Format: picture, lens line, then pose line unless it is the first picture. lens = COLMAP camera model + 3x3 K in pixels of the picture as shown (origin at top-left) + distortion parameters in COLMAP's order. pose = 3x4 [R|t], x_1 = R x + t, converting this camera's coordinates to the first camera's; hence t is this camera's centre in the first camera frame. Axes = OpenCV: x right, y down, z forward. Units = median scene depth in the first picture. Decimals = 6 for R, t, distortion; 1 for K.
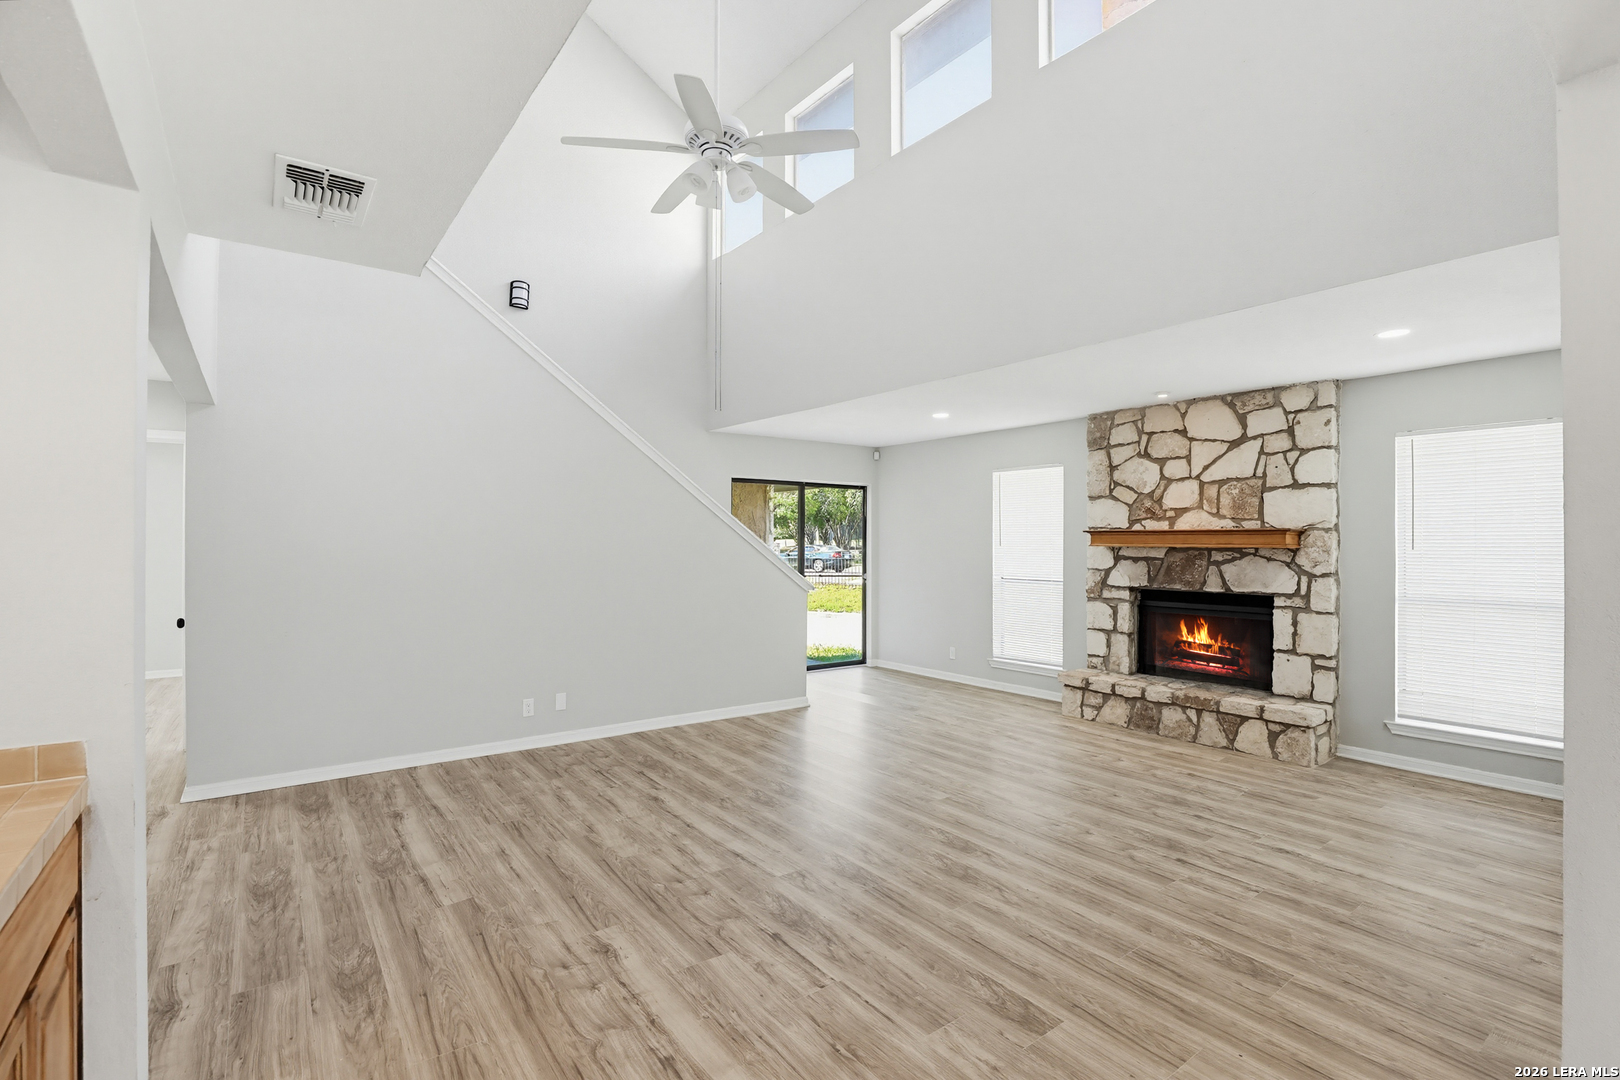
lens RADIAL K [[753.2, 0, 821.0], [0, 753.2, 539.4], [0, 0, 1]] dist [-0.051610, 0.021230]
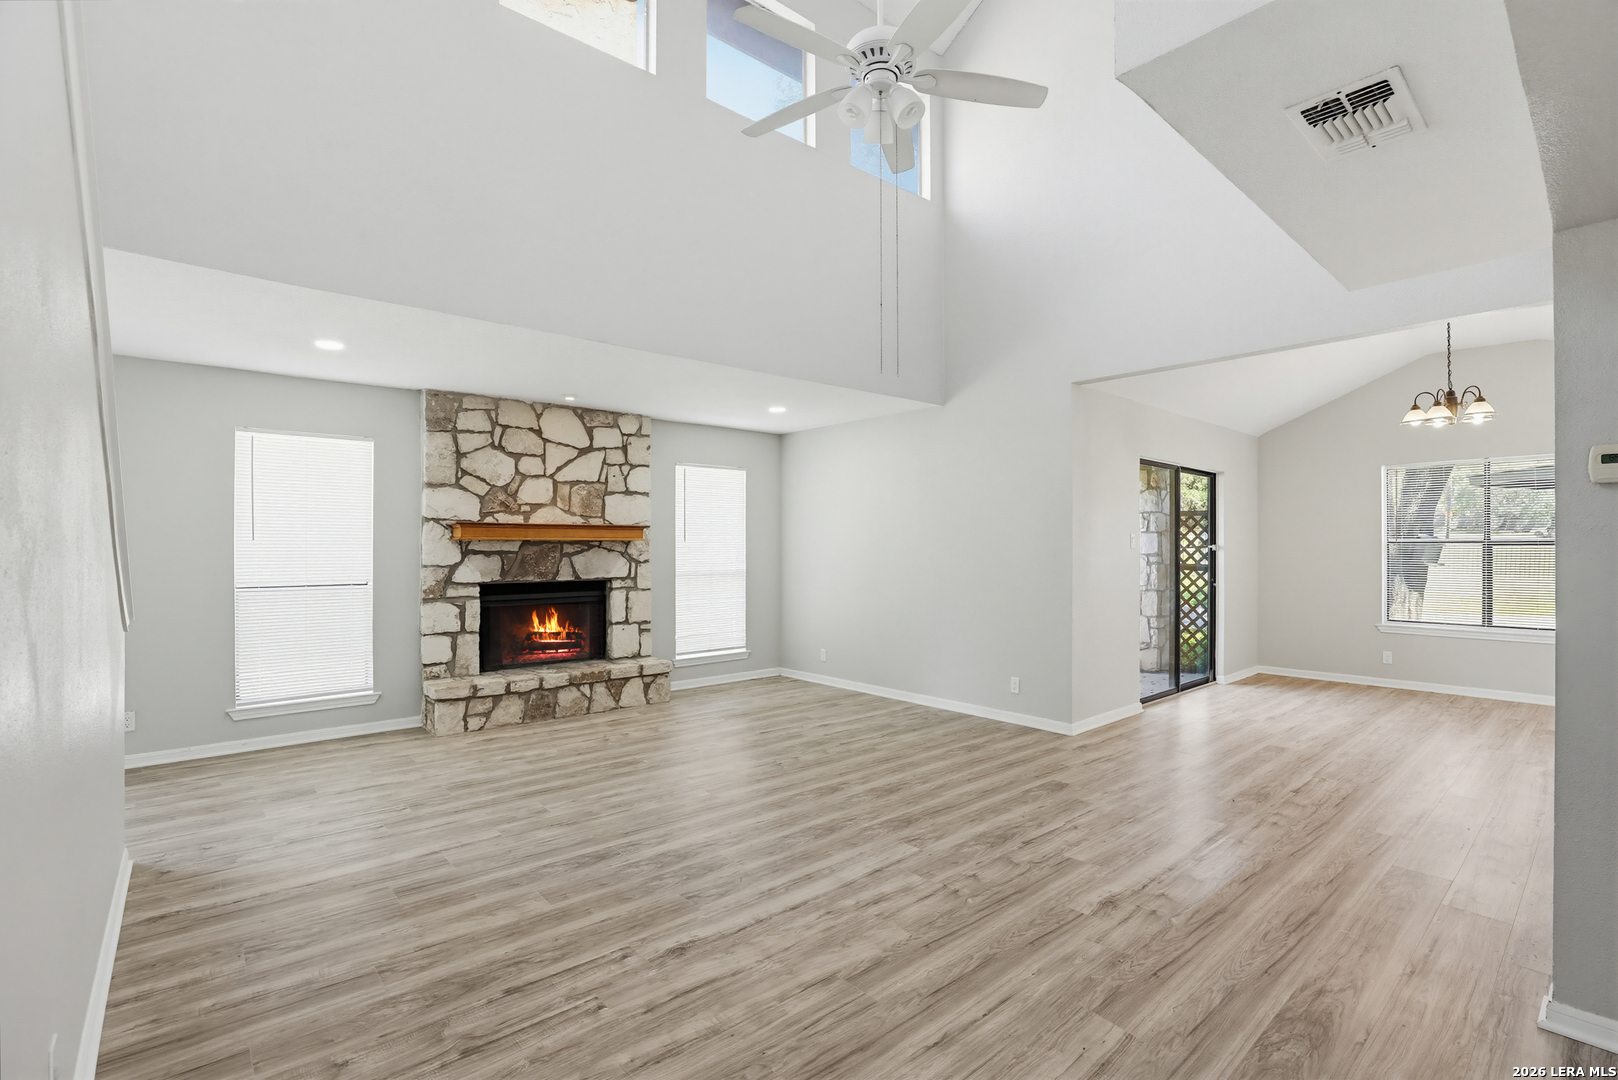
lens RADIAL K [[752.3, 0, 820.0], [0, 752.3, 539.4], [0, 0, 1]] dist [-0.051610, 0.021230]
pose [[-0.085223, 0.008820, 0.996323, -0.649370], [0.000540, 0.999961, -0.008806, 0.019636], [-0.996362, -0.000213, -0.085224, 0.739594]]
